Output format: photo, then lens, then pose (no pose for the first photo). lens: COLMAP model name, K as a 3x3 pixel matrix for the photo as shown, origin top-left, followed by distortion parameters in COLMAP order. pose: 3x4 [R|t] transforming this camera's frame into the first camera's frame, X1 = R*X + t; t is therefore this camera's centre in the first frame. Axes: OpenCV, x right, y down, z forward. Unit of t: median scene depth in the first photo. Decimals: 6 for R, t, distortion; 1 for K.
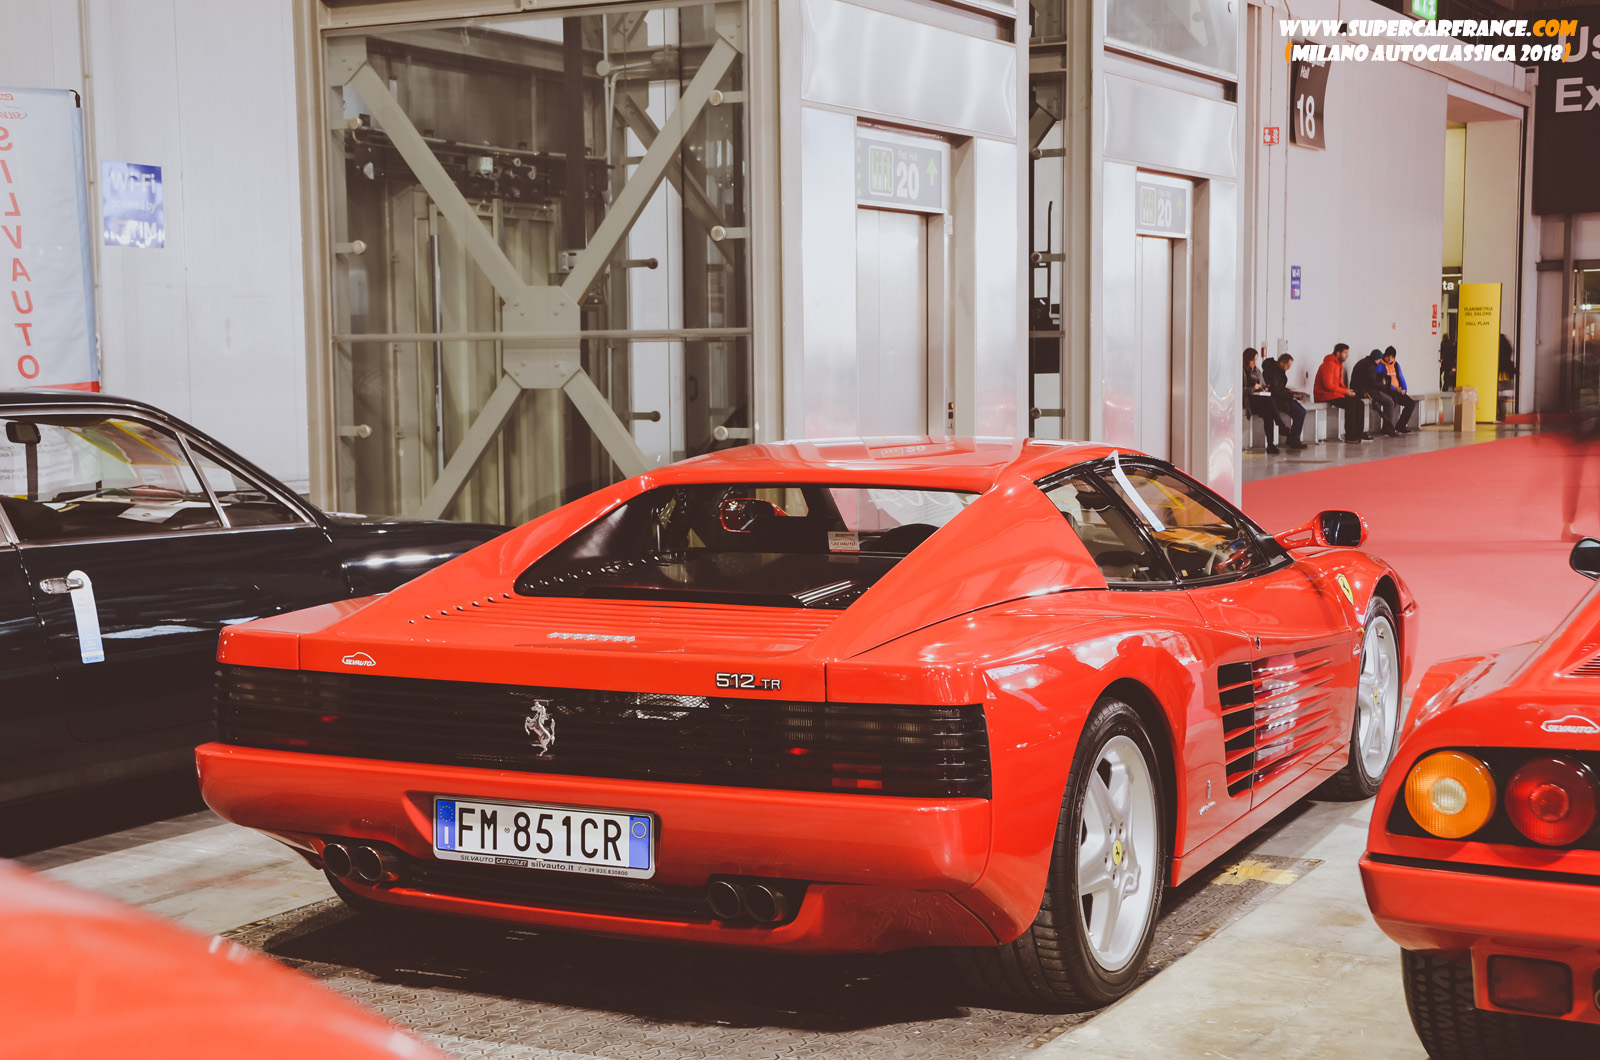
lens RADIAL K [[2417.9, 0, 800.0], [0, 2417.9, 530.0], [0, 0, 1]] dist [0.145937, 0.152478]
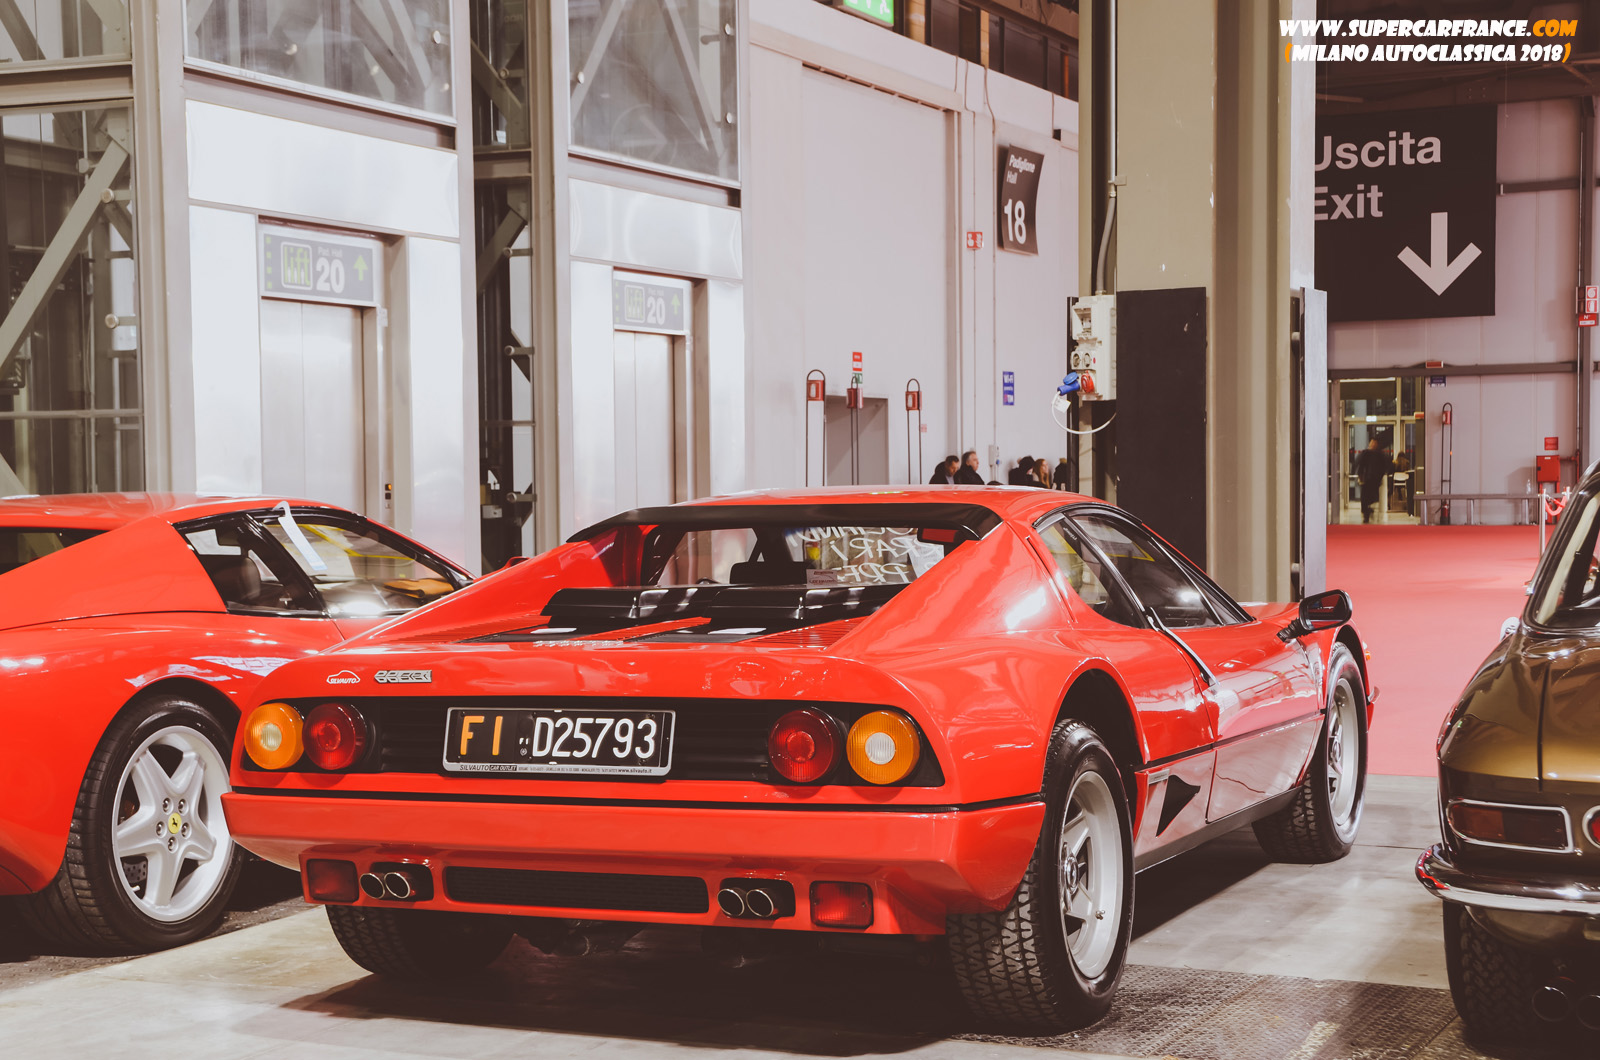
lens RADIAL K [[2622.5, 0, 800.0], [0, 2622.5, 530.0], [0, 0, 1]] dist [0.187217, -0.065494]
pose [[0.997783, -0.001136, 0.066538, 0.168458], [0.004433, 0.998768, -0.049429, 0.025642], [-0.066400, 0.049615, 0.996559, -0.163104]]
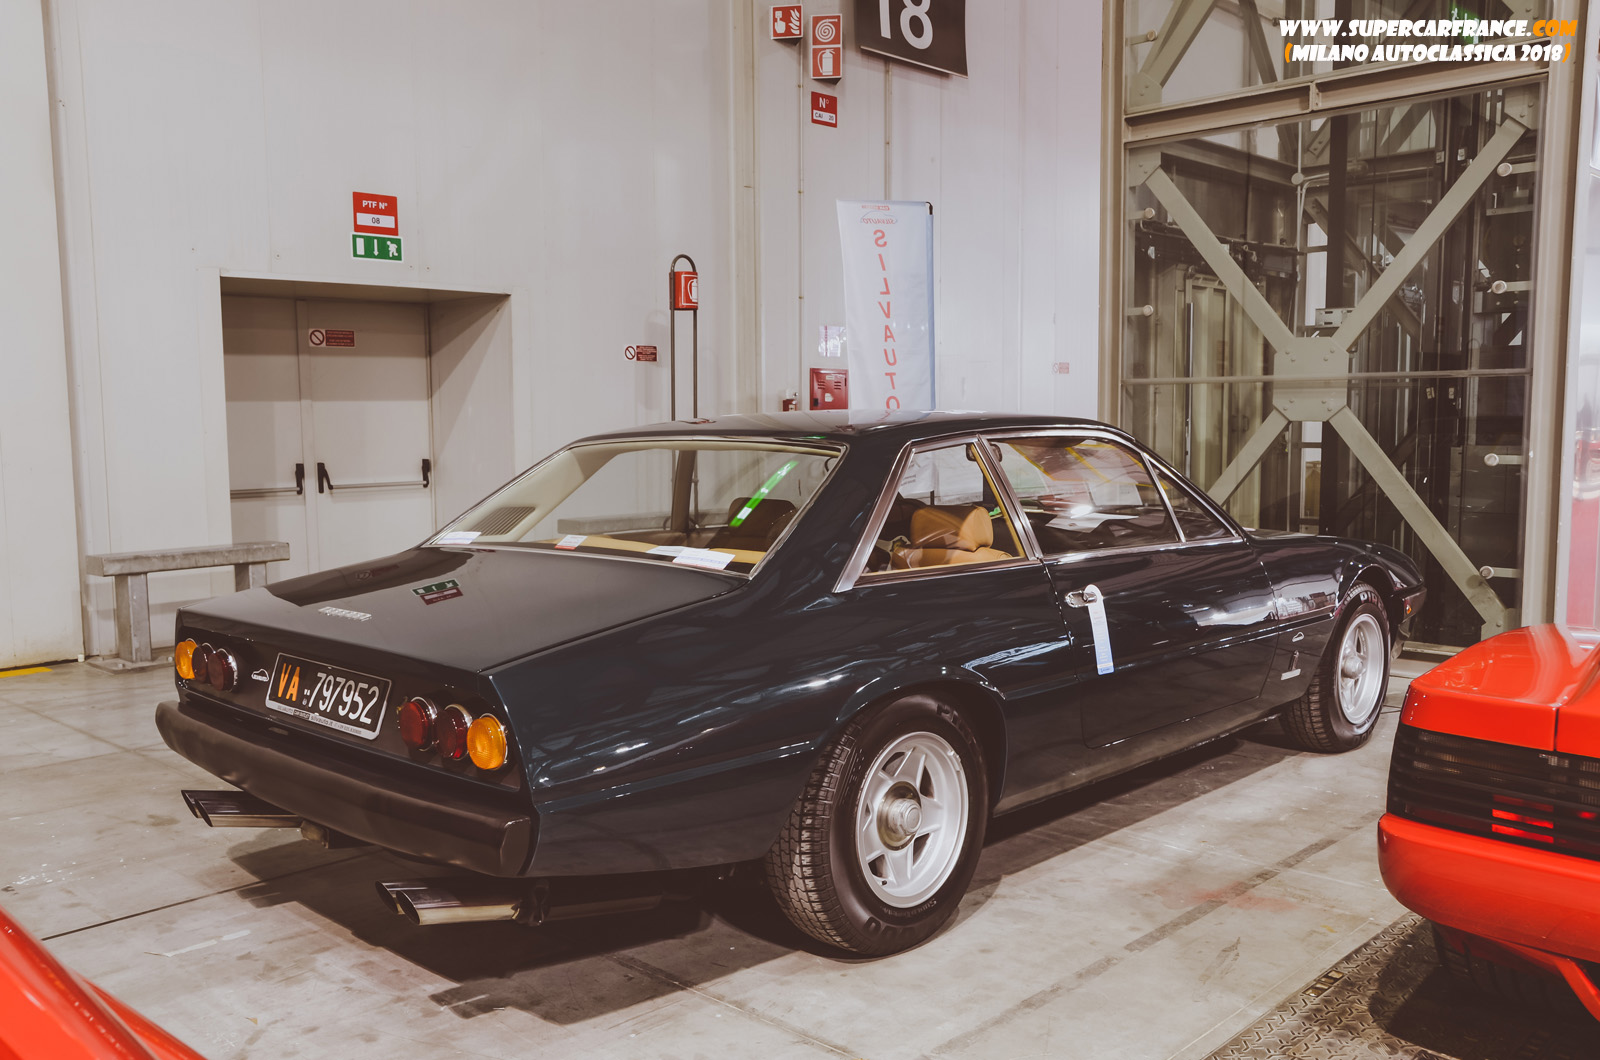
lens RADIAL K [[1398.6, 0, 800.0], [0, 1398.6, 530.0], [0, 0, 1]] dist [-0.010397, 0.001458]
pose [[0.964362, 0.027659, -0.263138, -0.154801], [-0.024313, 0.999577, 0.015961, -0.007951], [0.263468, -0.008995, 0.964626, 0.234421]]
